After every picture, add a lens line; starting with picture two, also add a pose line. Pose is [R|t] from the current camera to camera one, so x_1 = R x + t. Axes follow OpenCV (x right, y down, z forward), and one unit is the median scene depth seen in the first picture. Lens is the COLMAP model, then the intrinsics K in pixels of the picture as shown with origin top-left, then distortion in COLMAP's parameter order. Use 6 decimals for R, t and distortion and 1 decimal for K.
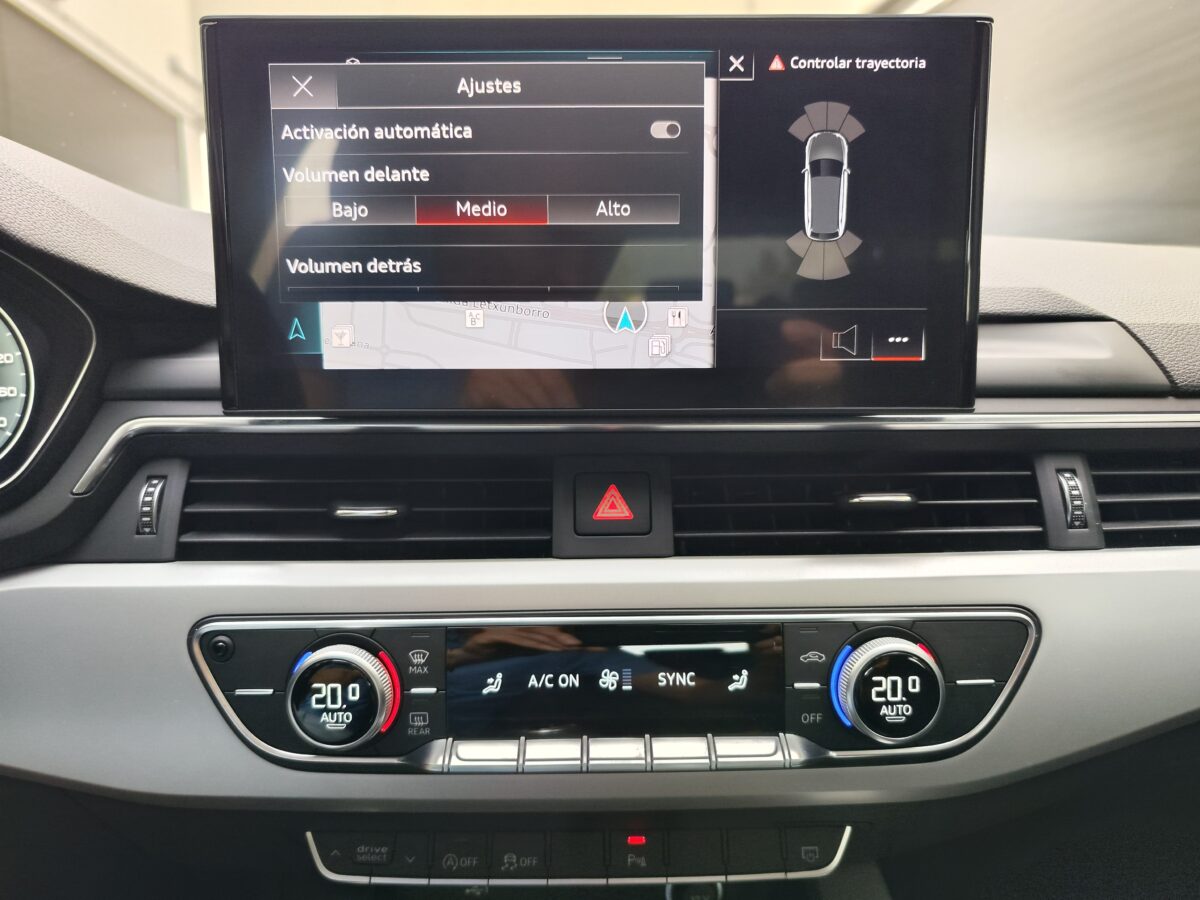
lens RADIAL K [[824.5, 0, 610.2], [0, 824.5, 447.4], [0, 0, 1]] dist [-0.025383, 0.017430]
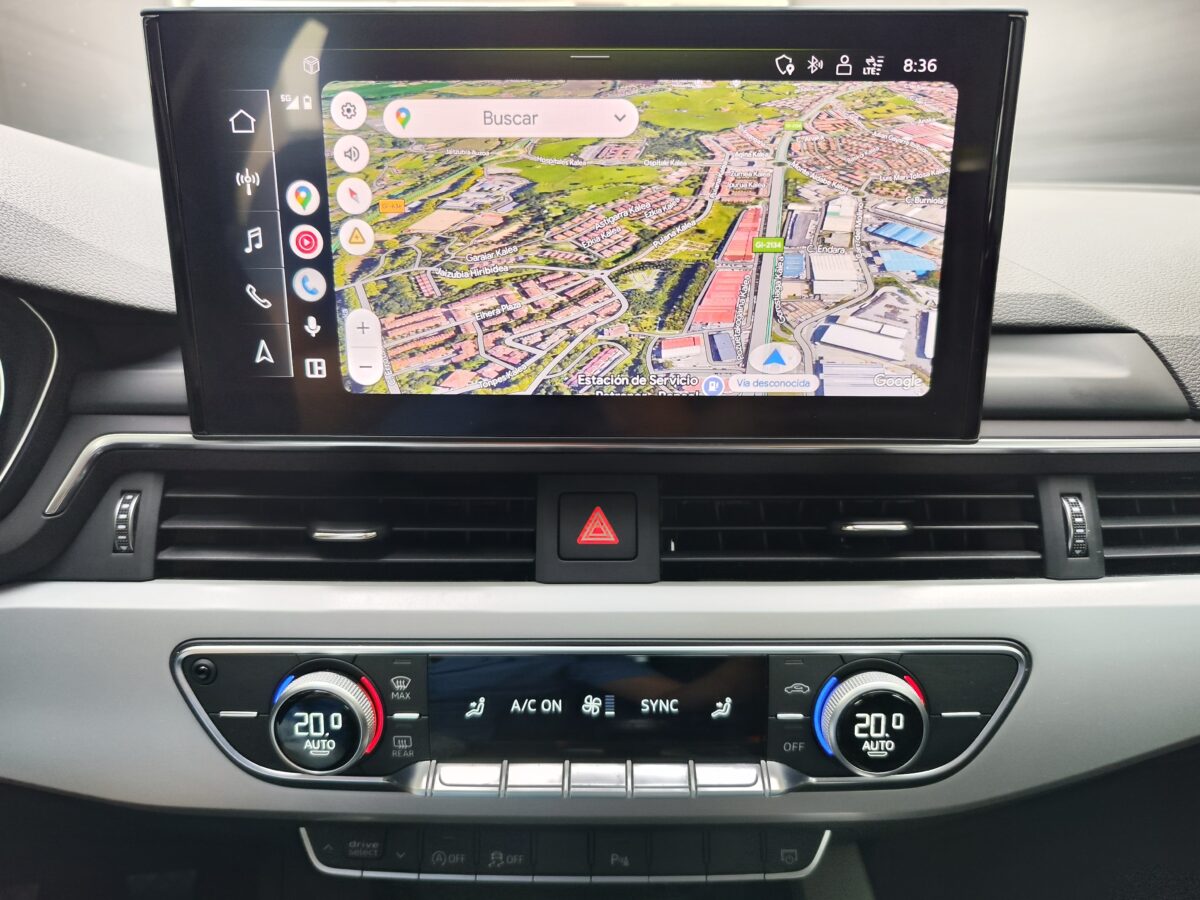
lens RADIAL K [[824.5, 0, 607.3], [0, 824.5, 440.1], [0, 0, 1]] dist [-0.025383, 0.017430]
pose [[0.999865, 0.010172, -0.012901, 0.026779], [-0.008444, 0.991800, 0.127520, -0.163535], [0.014093, -0.127394, 0.991752, 0.052460]]
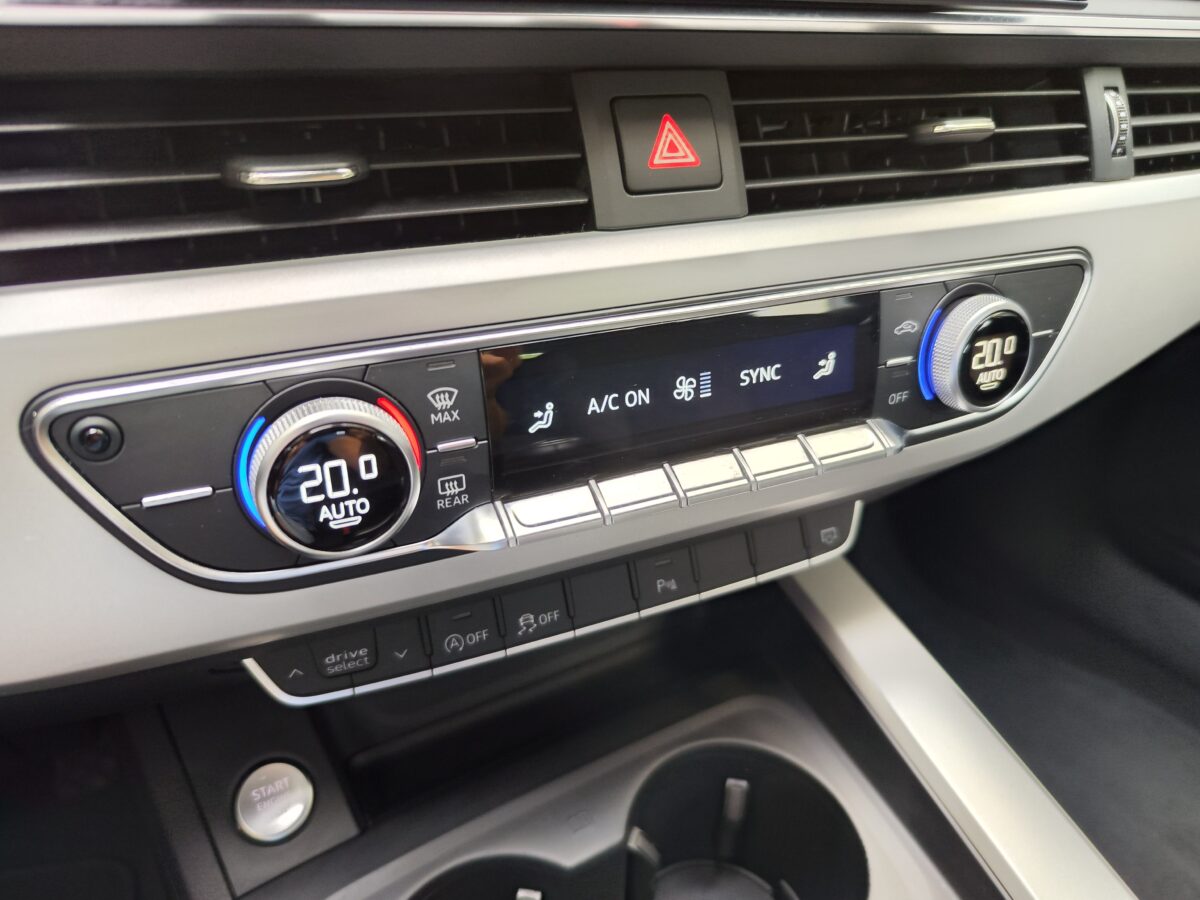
lens RADIAL K [[824.5, 0, 587.3], [0, 824.5, 427.5], [0, 0, 1]] dist [-0.025383, 0.017430]
pose [[0.915920, -0.162992, 0.366776, -0.364575], [0.025274, 0.935439, 0.352585, 0.048003], [-0.400565, -0.313669, 0.860906, 0.376561]]
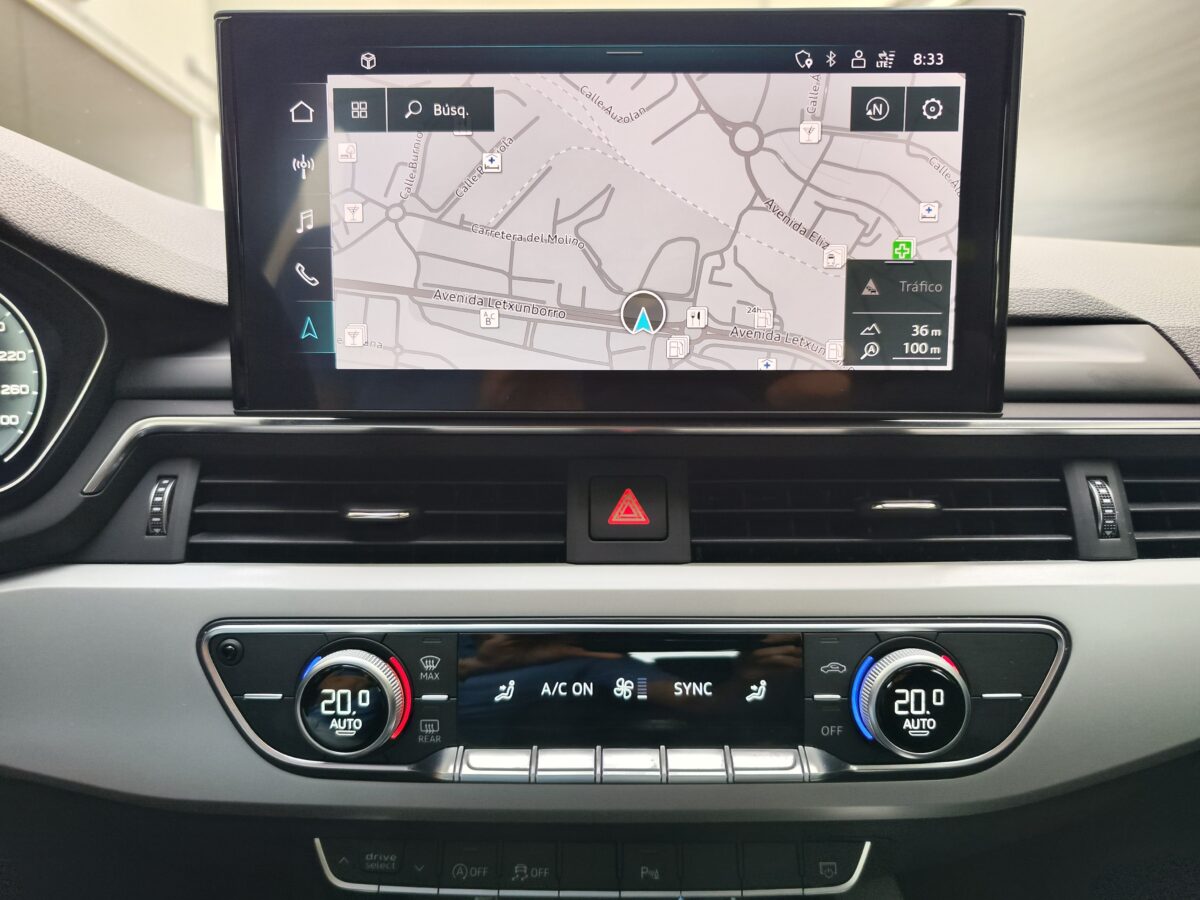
lens RADIAL K [[824.5, 0, 605.2], [0, 824.5, 445.4], [0, 0, 1]] dist [-0.025383, 0.017430]
pose [[0.999794, 0.007557, -0.018857, -0.007251], [-0.007610, 0.999967, -0.002728, -0.003417], [0.018836, 0.002871, 0.999818, 0.022227]]
